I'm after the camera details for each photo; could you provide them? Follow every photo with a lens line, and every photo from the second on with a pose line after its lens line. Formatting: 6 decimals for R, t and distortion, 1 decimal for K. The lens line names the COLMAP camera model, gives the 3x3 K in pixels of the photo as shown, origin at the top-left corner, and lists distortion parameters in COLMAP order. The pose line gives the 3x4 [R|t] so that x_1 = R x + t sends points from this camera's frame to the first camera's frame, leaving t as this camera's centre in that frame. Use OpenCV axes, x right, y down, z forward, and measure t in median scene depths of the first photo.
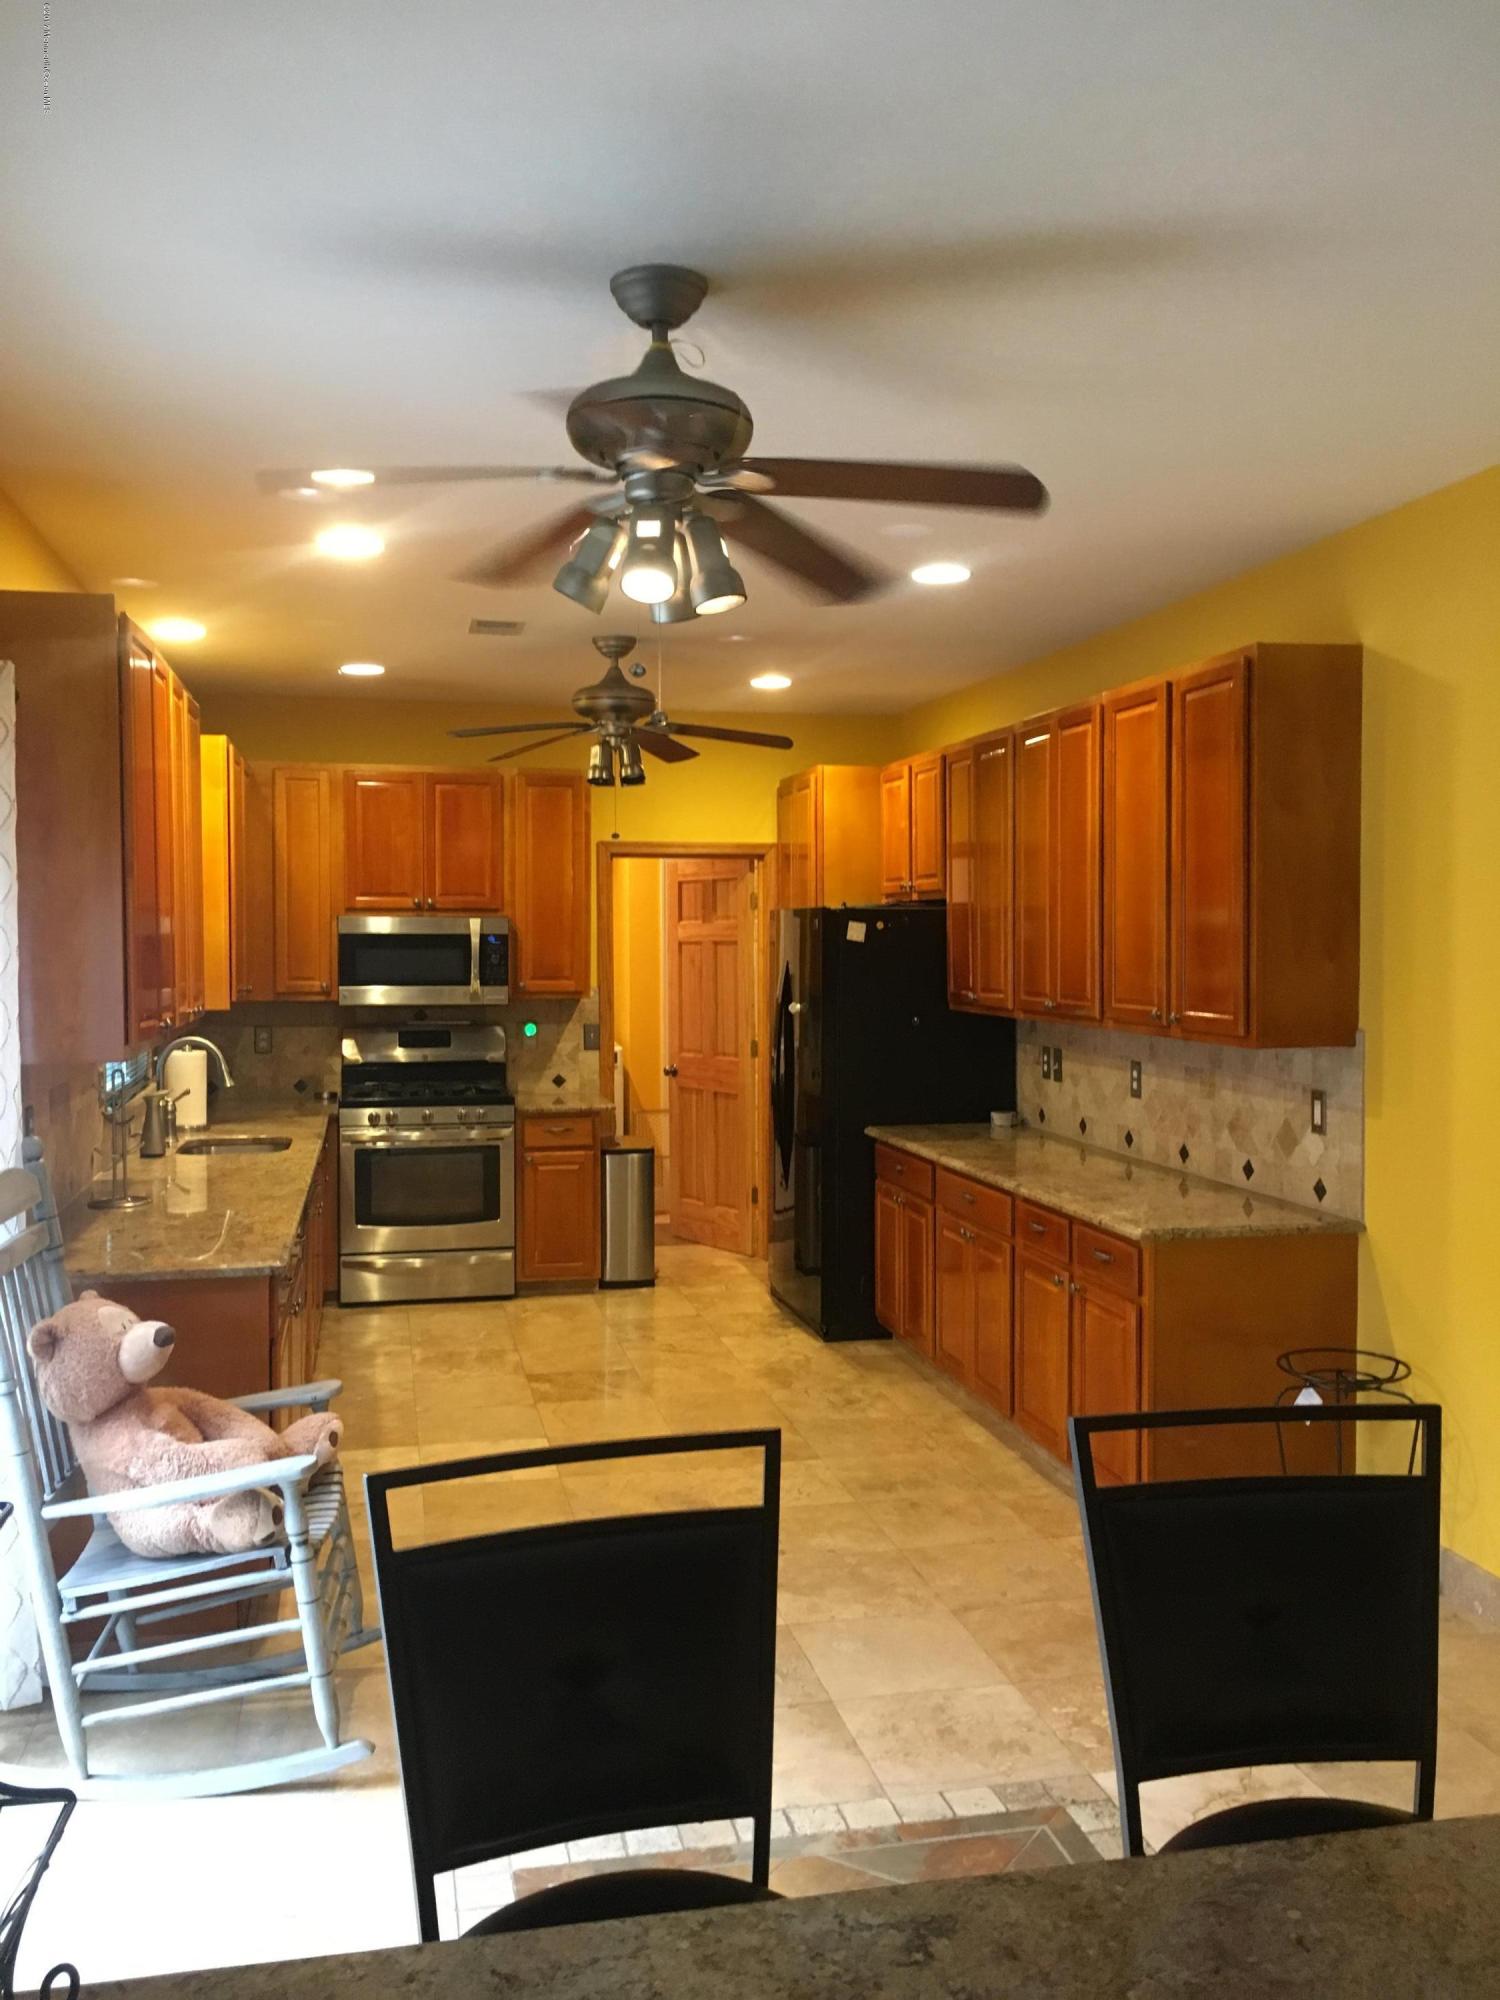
lens RADIAL K [[1698.6, 0, 750.0], [0, 1698.6, 1000.0], [0, 0, 1]] dist [0.070331, -0.087449]
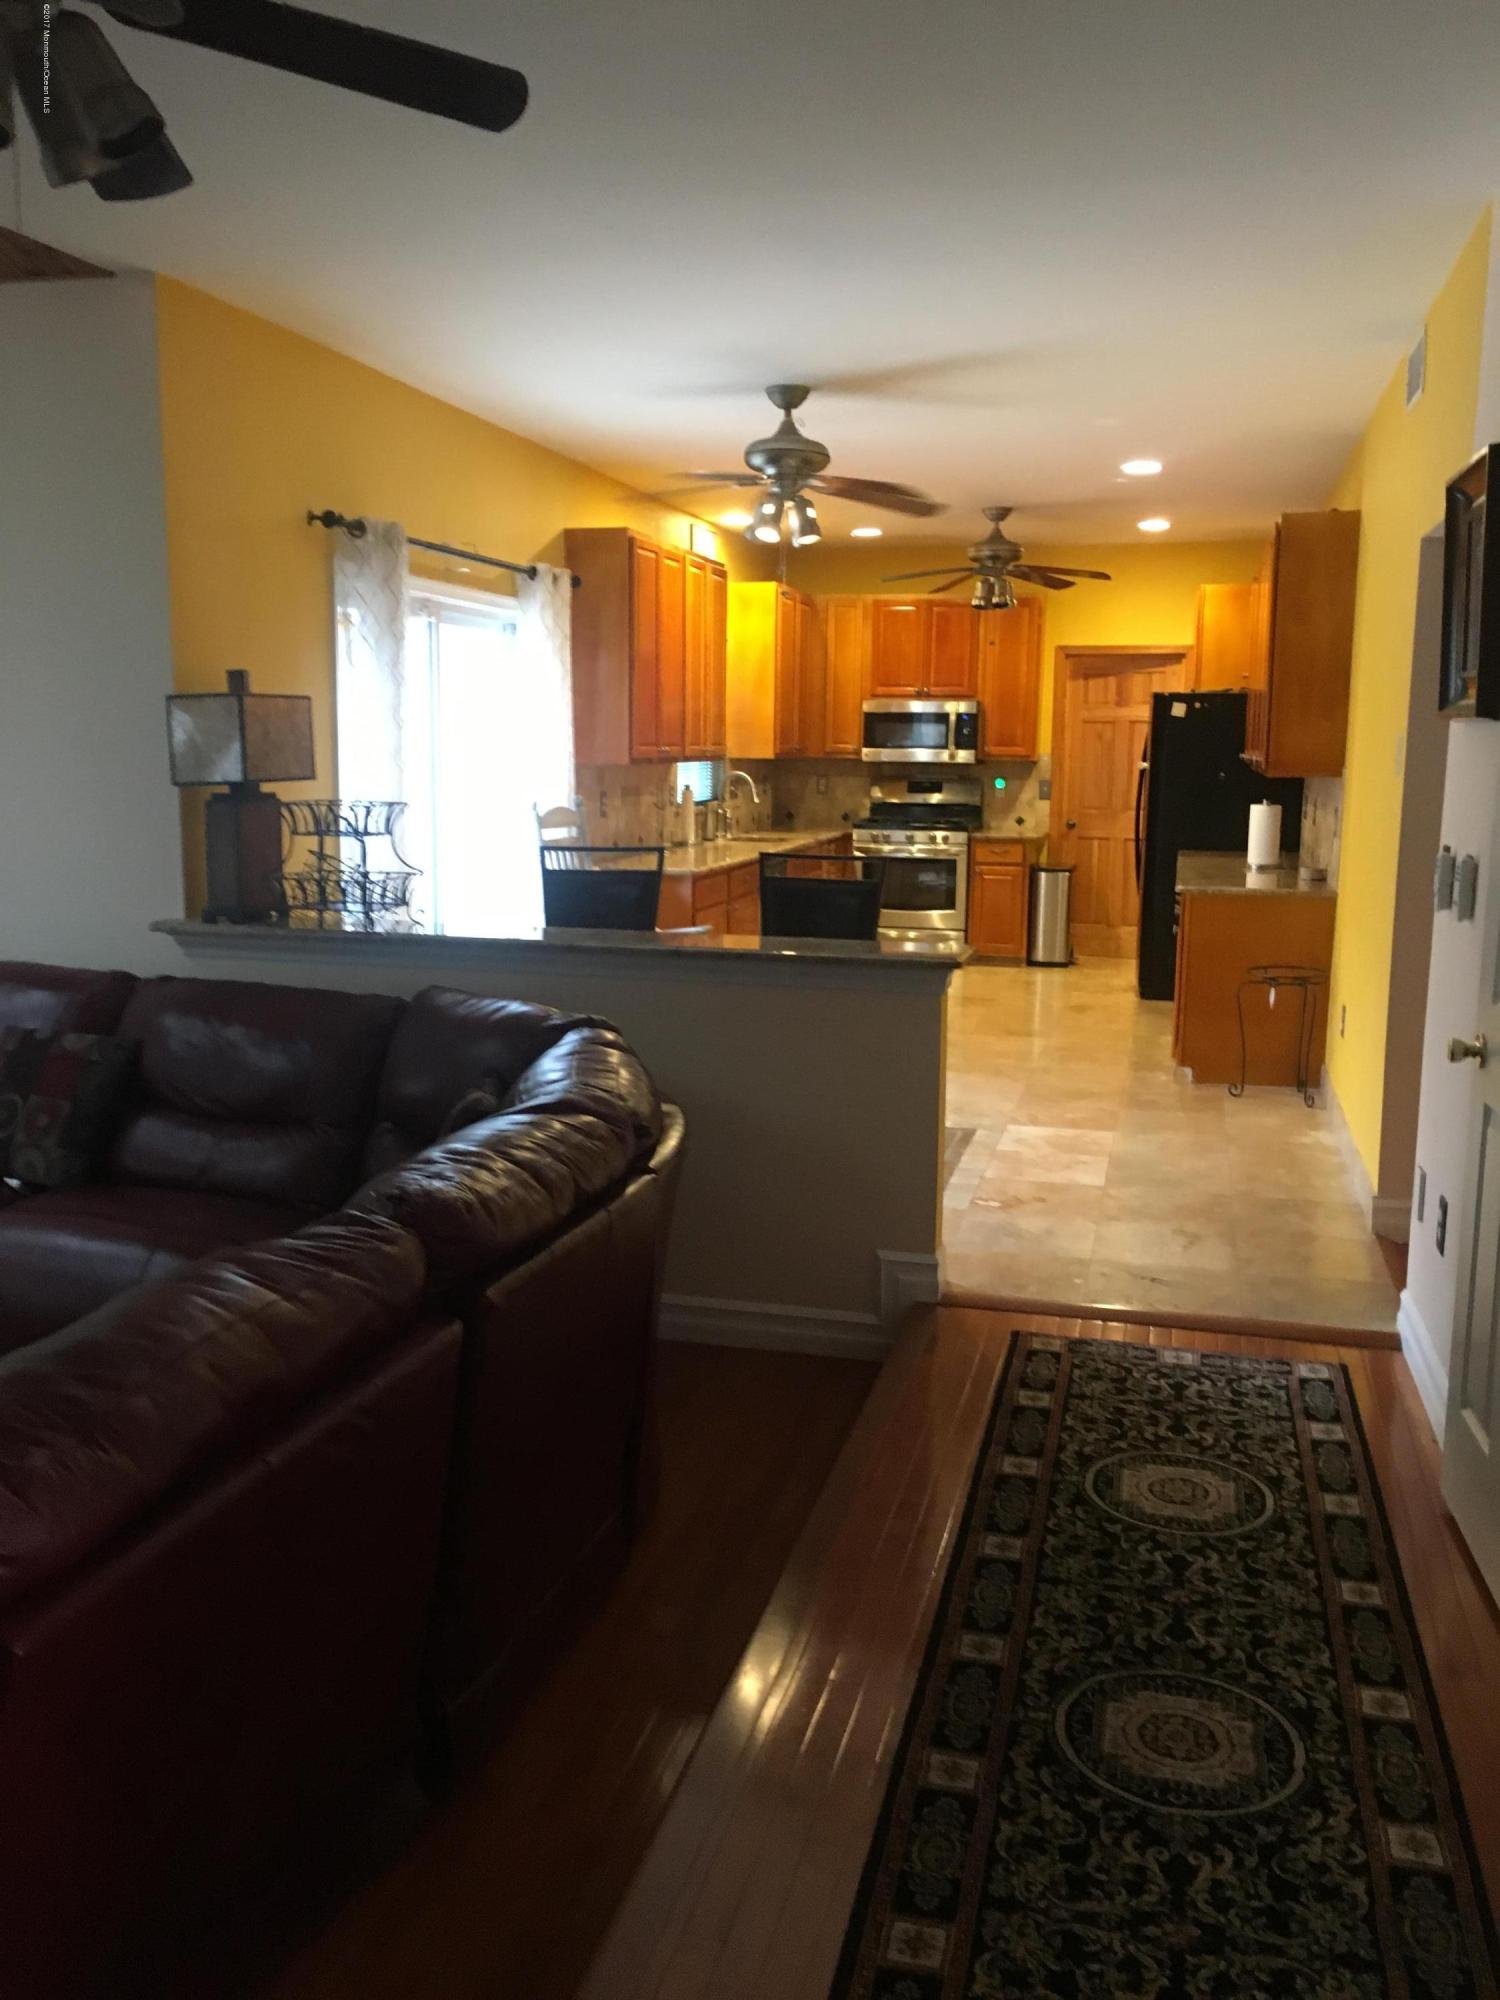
lens RADIAL K [[1698.6, 0, 750.0], [0, 1698.6, 1000.0], [0, 0, 1]] dist [0.070331, -0.087449]
pose [[0.890622, 0.081135, -0.447448, 0.353362], [-0.030271, 0.992350, 0.119687, 0.035193], [0.453736, -0.093051, 0.886265, -0.383201]]
